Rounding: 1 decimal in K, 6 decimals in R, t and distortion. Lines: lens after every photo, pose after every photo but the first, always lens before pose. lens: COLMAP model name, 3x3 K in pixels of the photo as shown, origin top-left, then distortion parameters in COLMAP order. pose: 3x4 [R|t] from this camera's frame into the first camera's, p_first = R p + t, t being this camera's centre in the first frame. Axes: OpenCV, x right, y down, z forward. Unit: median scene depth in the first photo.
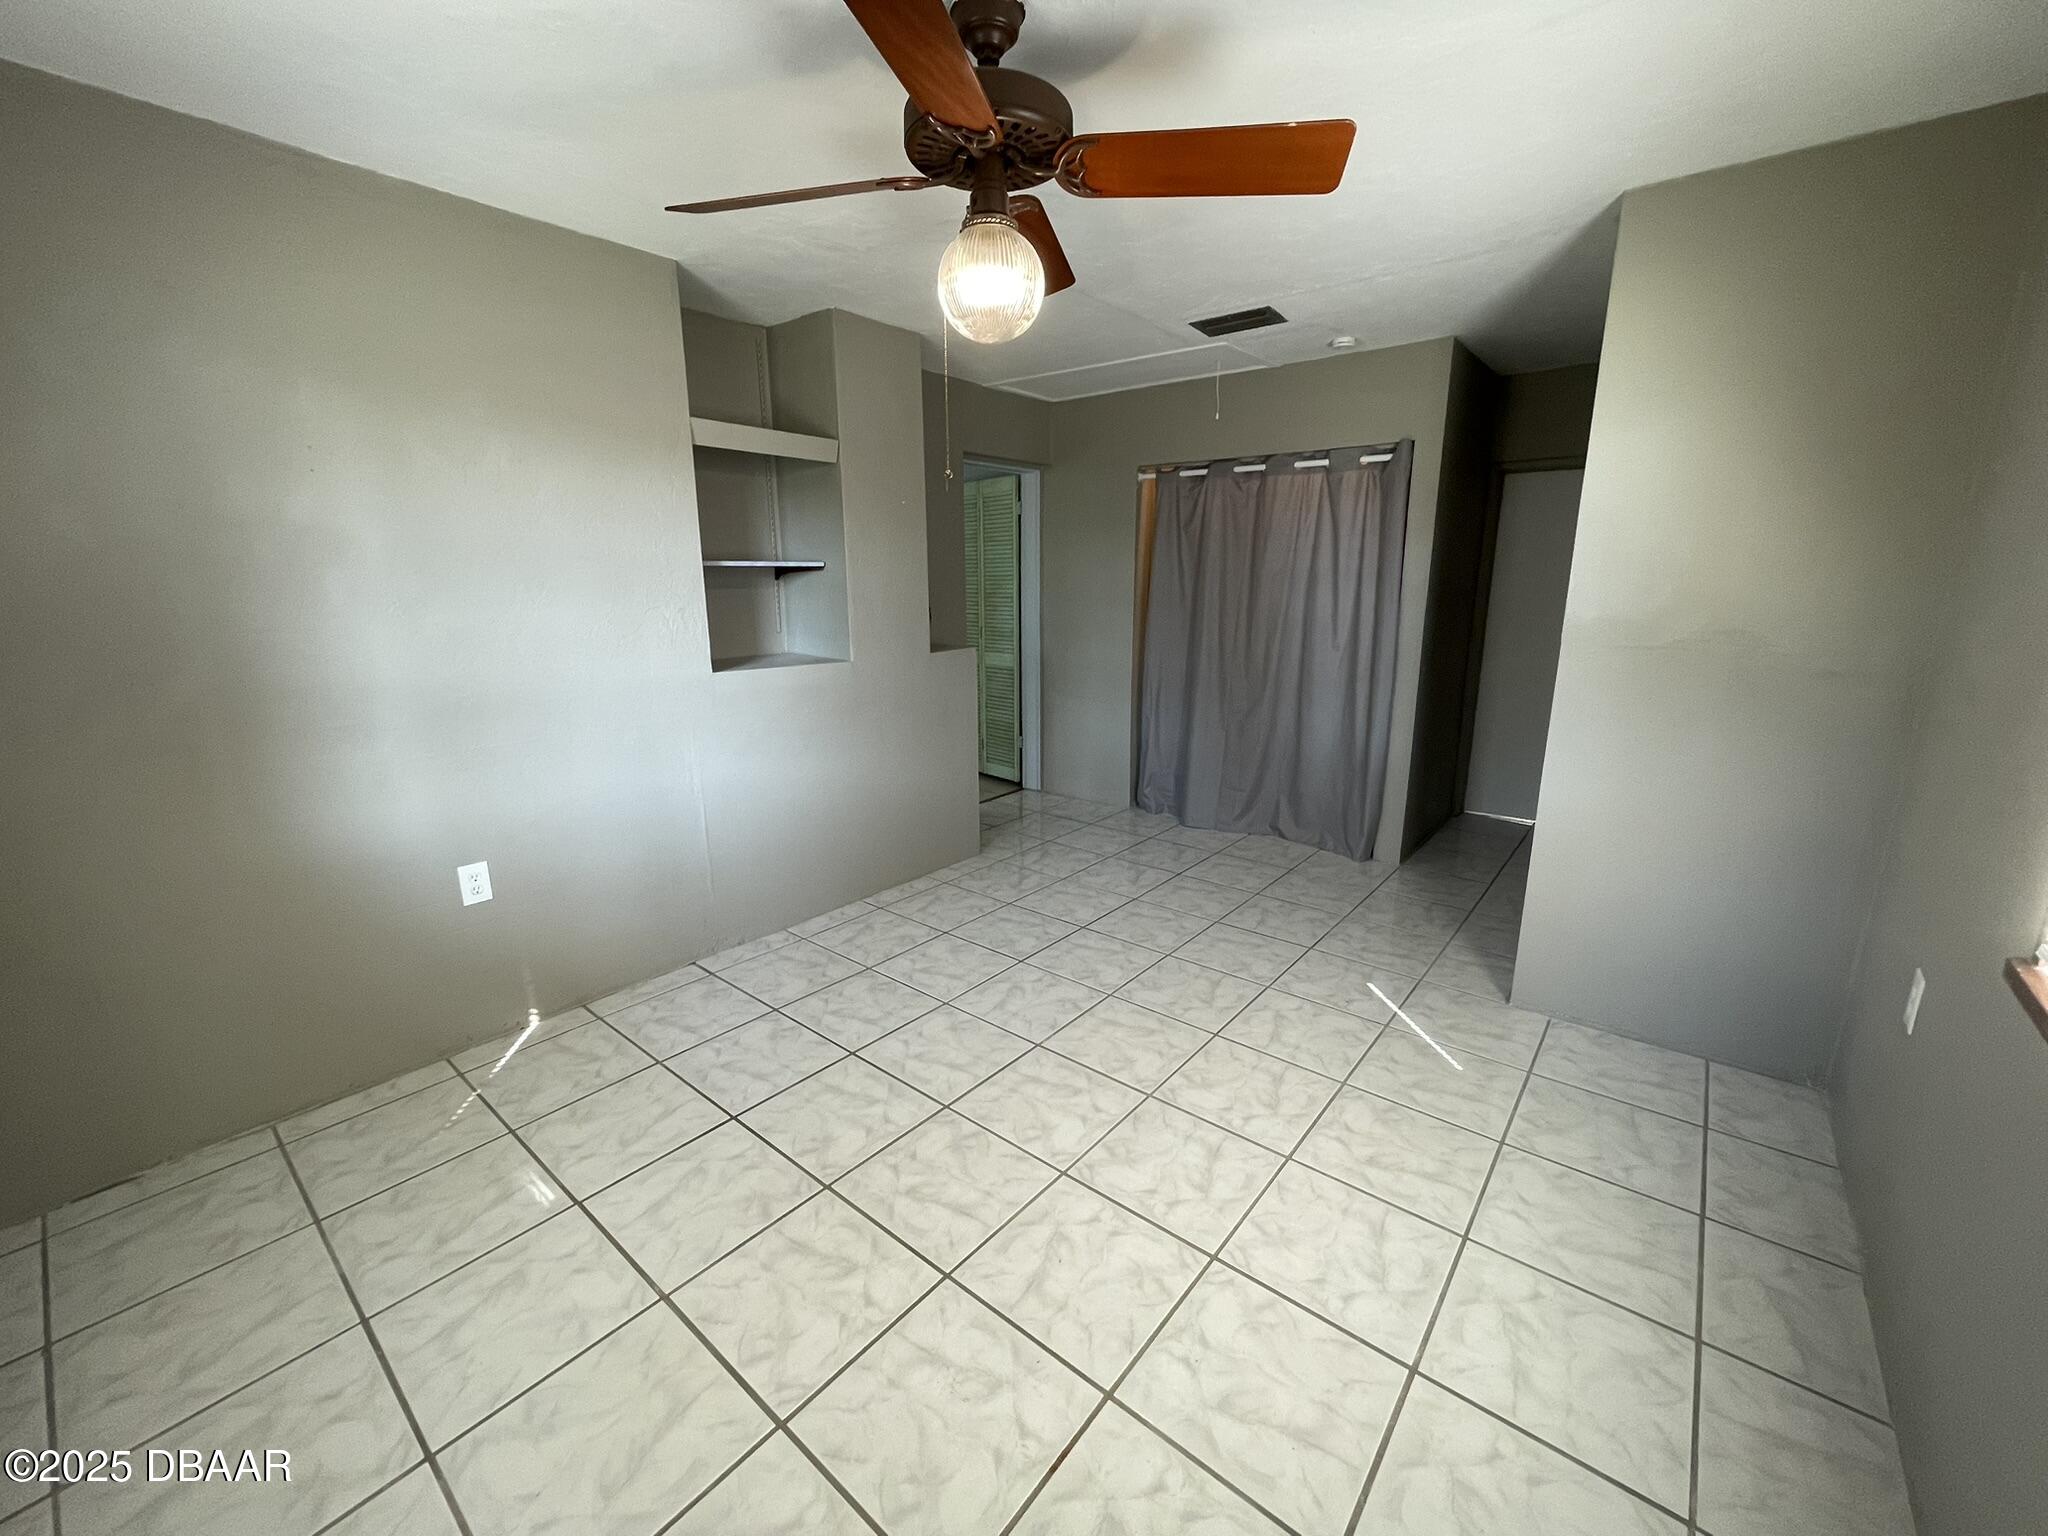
lens RADIAL K [[824.8, 0, 1016.3], [0, 824.8, 764.0], [0, 0, 1]] dist [-0.001423, 0.000012]
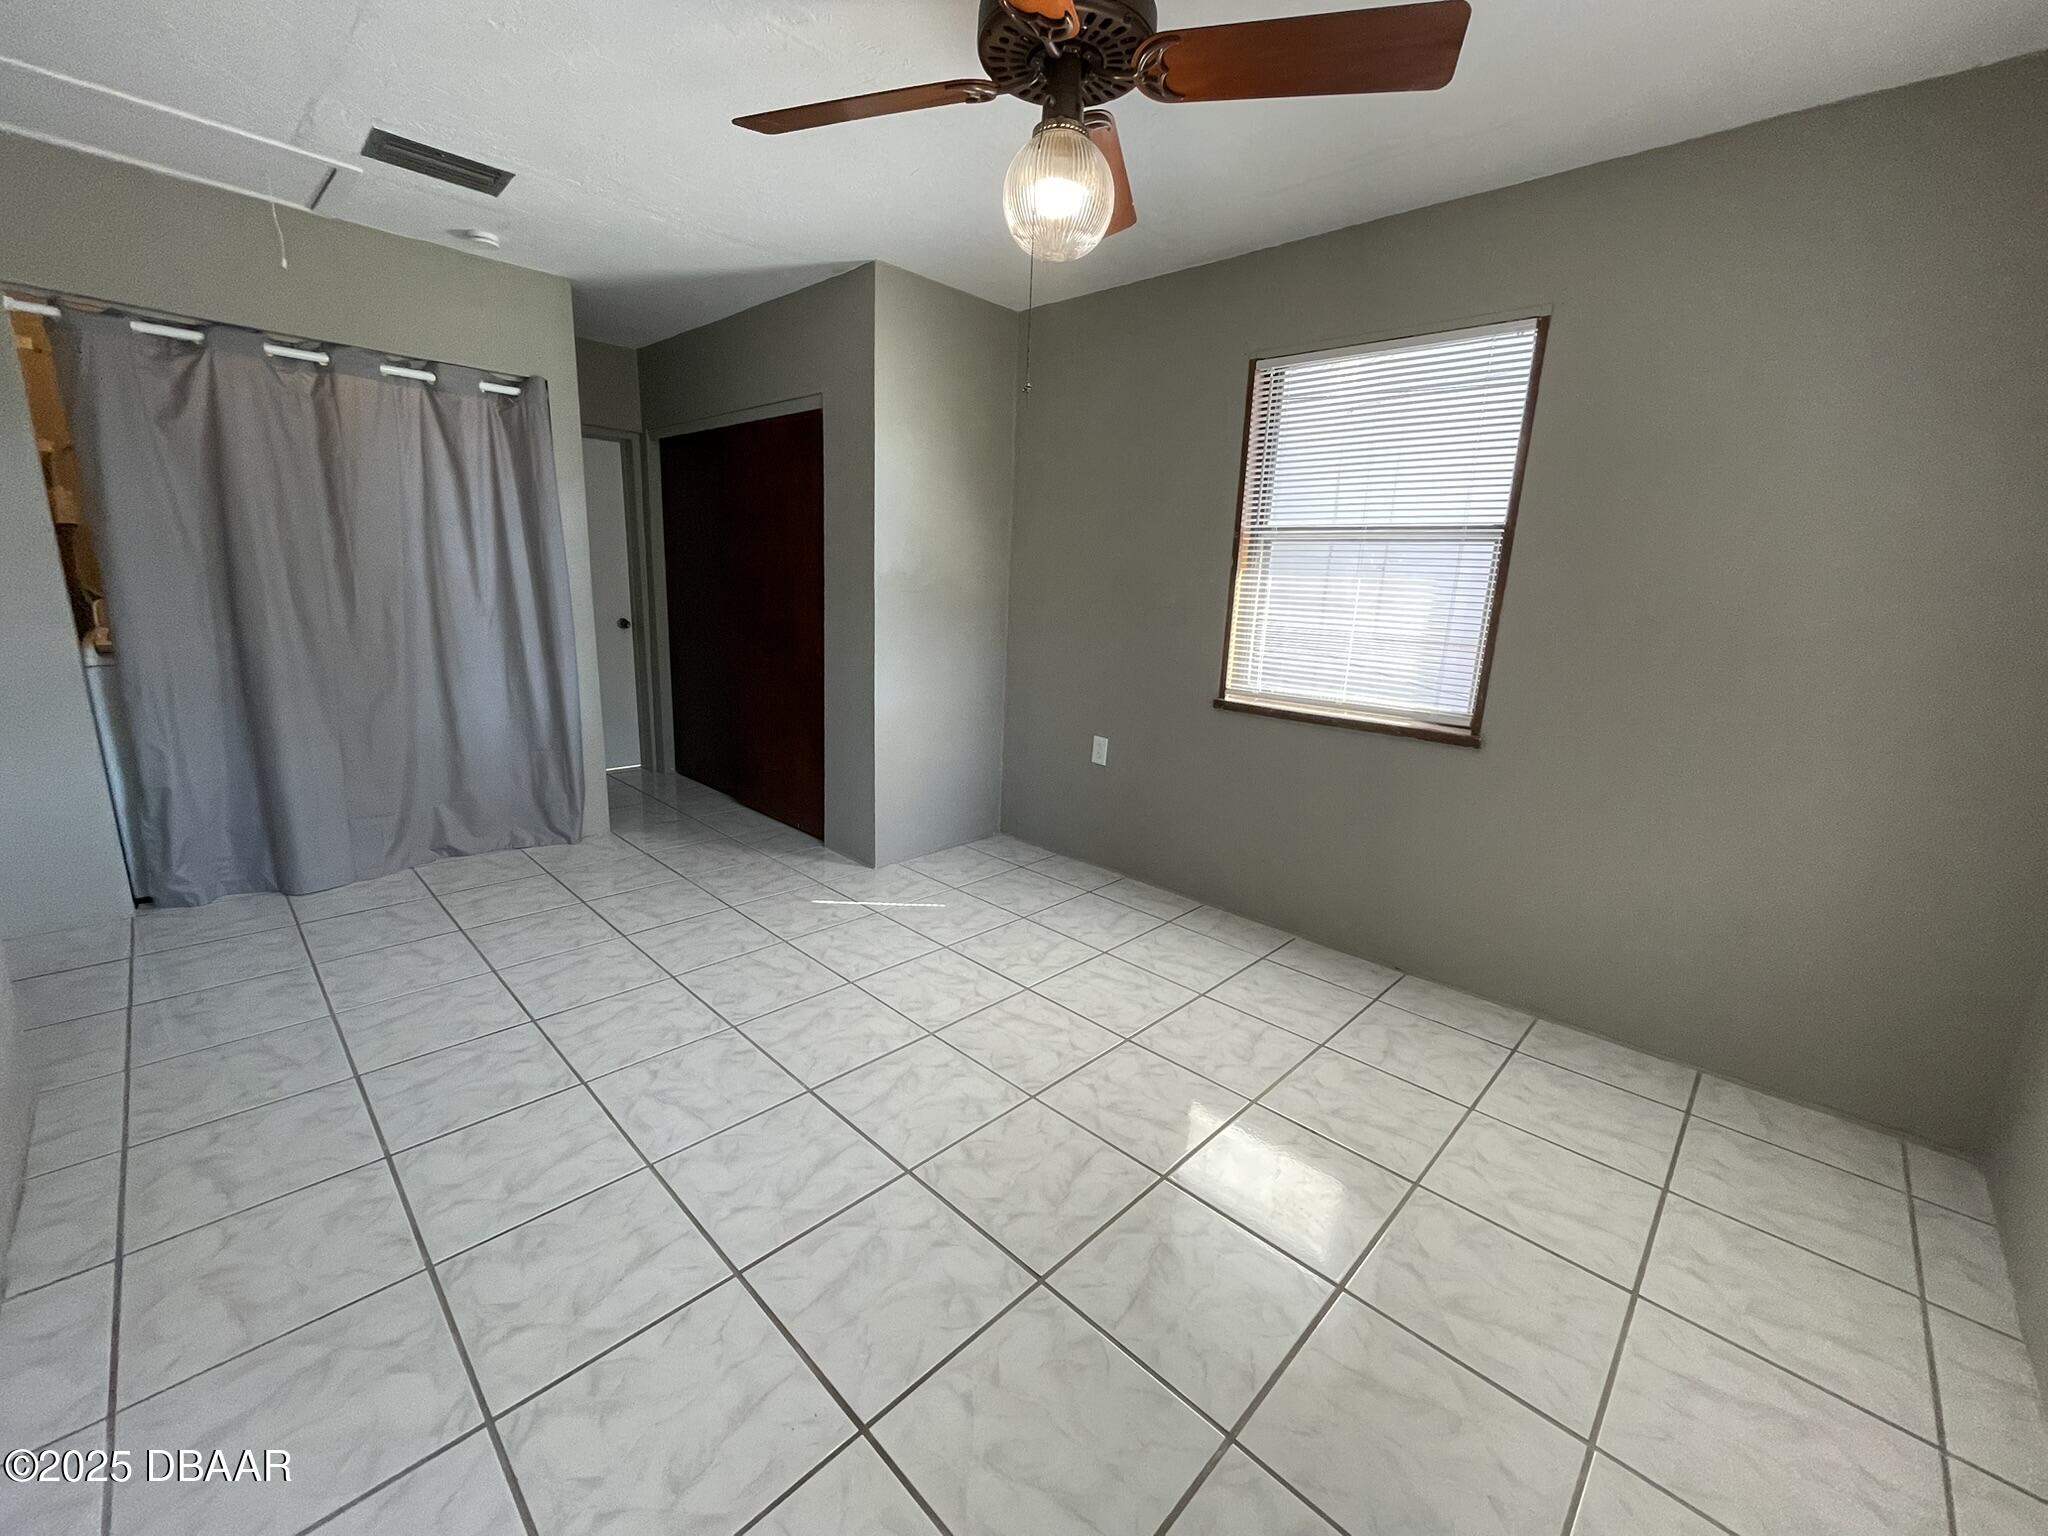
lens RADIAL K [[824.8, 0, 1019.7], [0, 824.8, 765.8], [0, 0, 1]] dist [-0.001423, 0.000012]
pose [[0.076474, -0.216611, 0.973258, -0.627302], [0.182292, 0.962702, 0.199937, -0.086844], [-0.980266, 0.162128, 0.113108, 0.597387]]
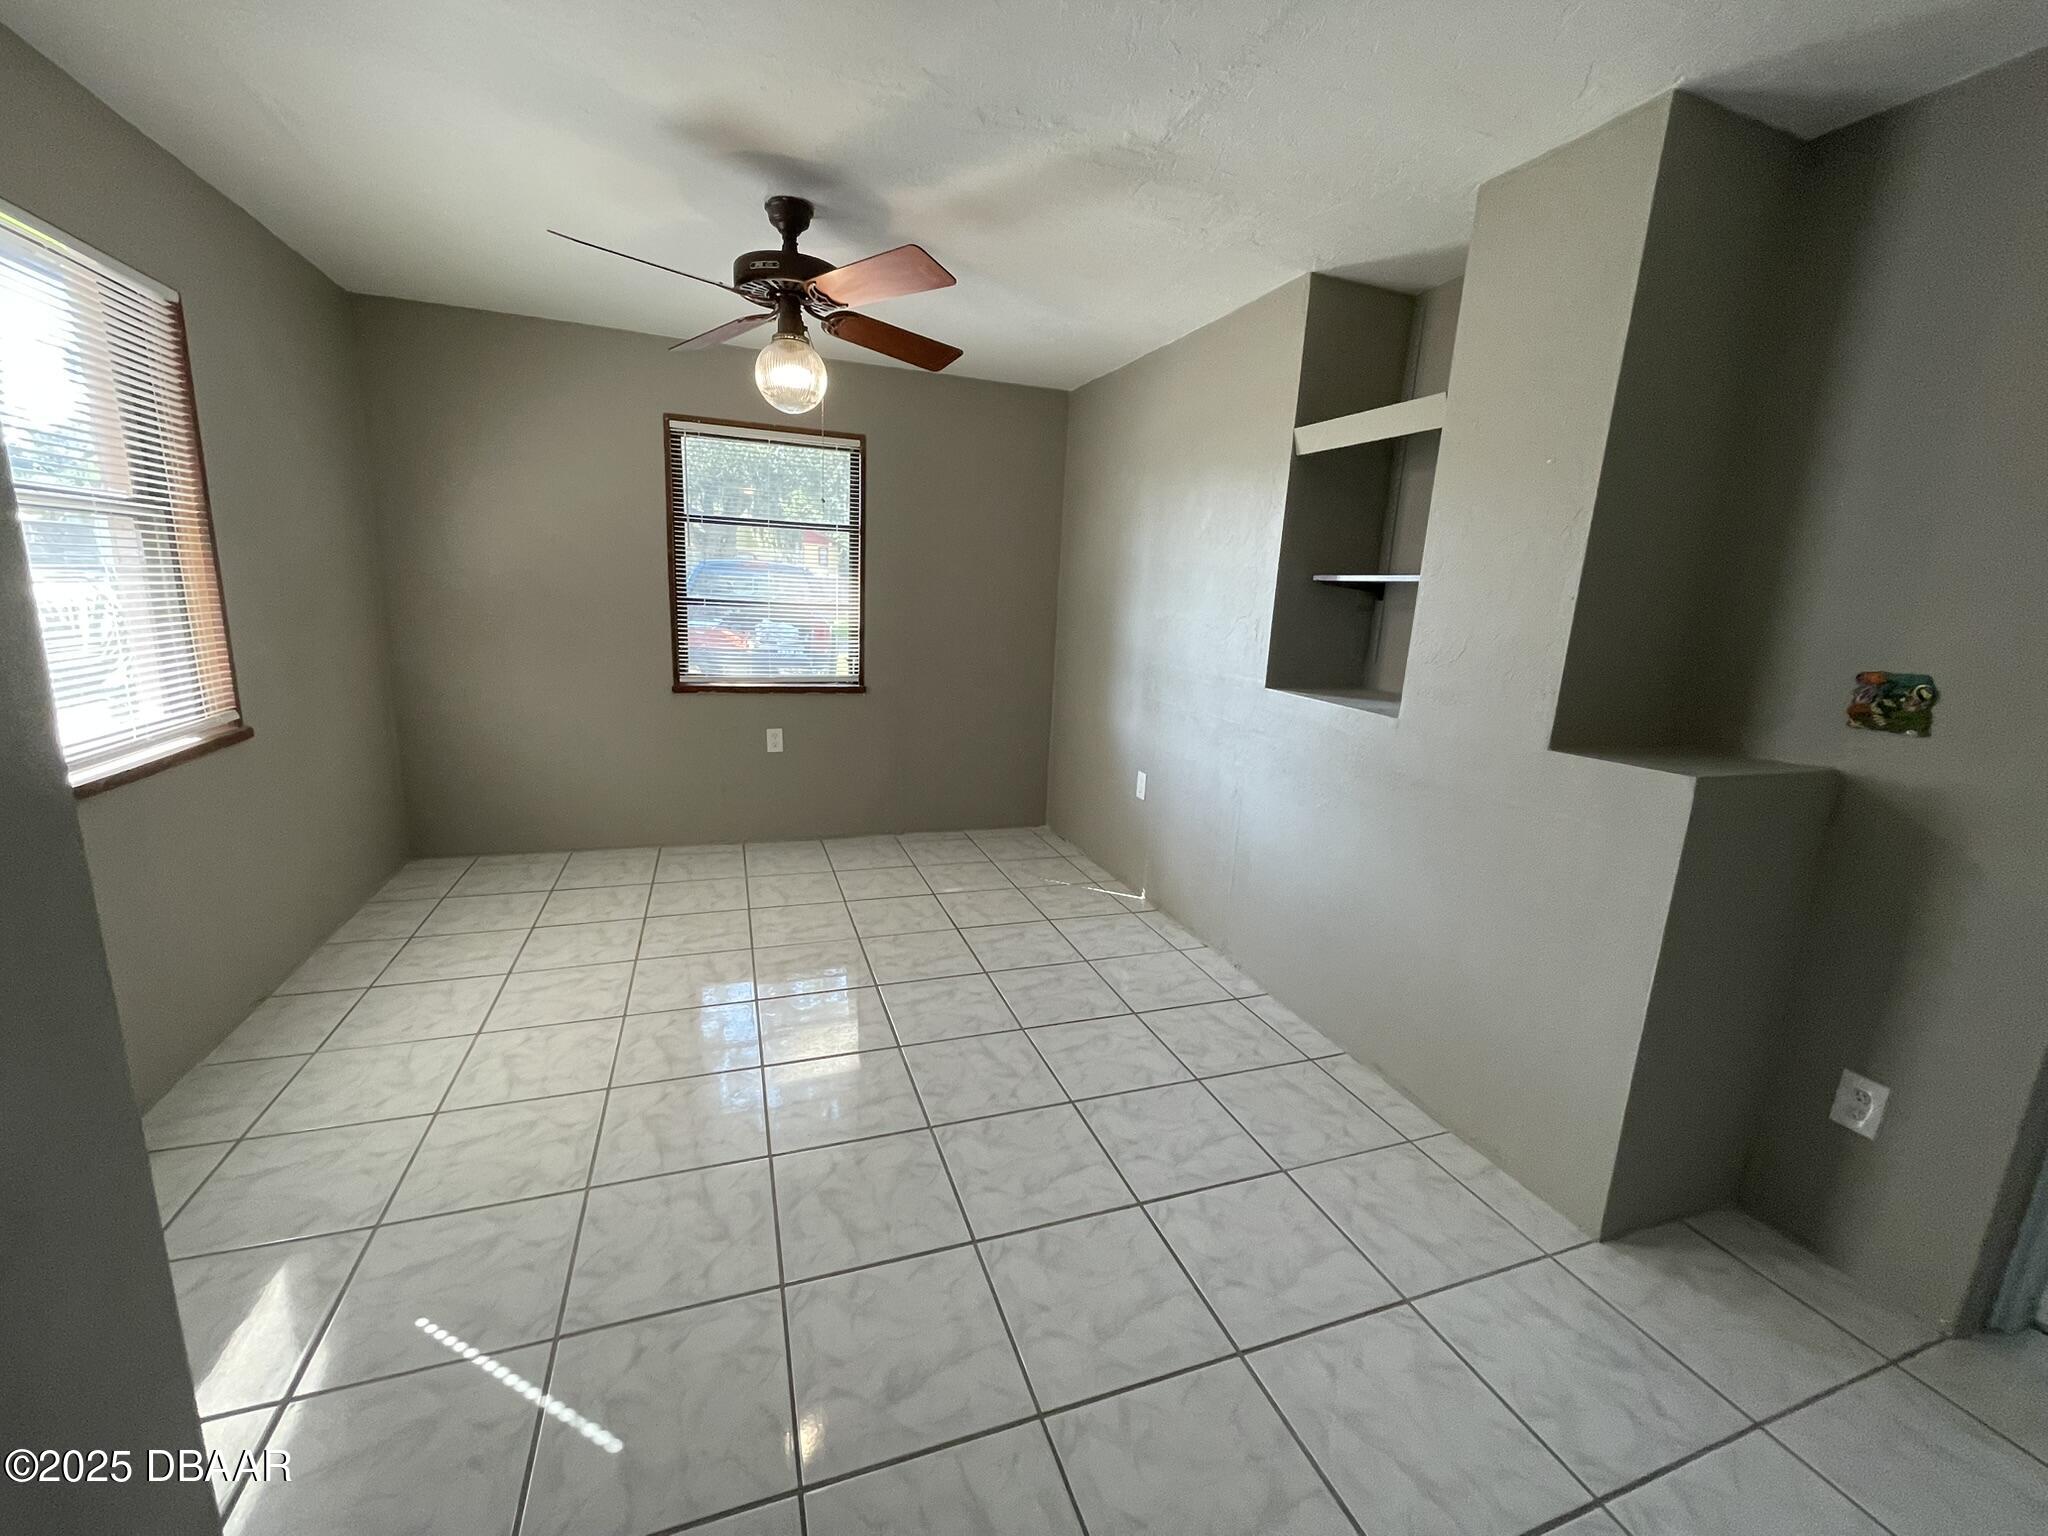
lens RADIAL K [[824.8, 0, 1019.4], [0, 824.8, 761.7], [0, 0, 1]] dist [-0.001423, 0.000012]
pose [[-0.505677, 0.157841, -0.848161, 0.673242], [-0.234805, 0.920828, 0.311356, -0.286110], [0.830155, 0.356597, -0.428580, 1.301834]]
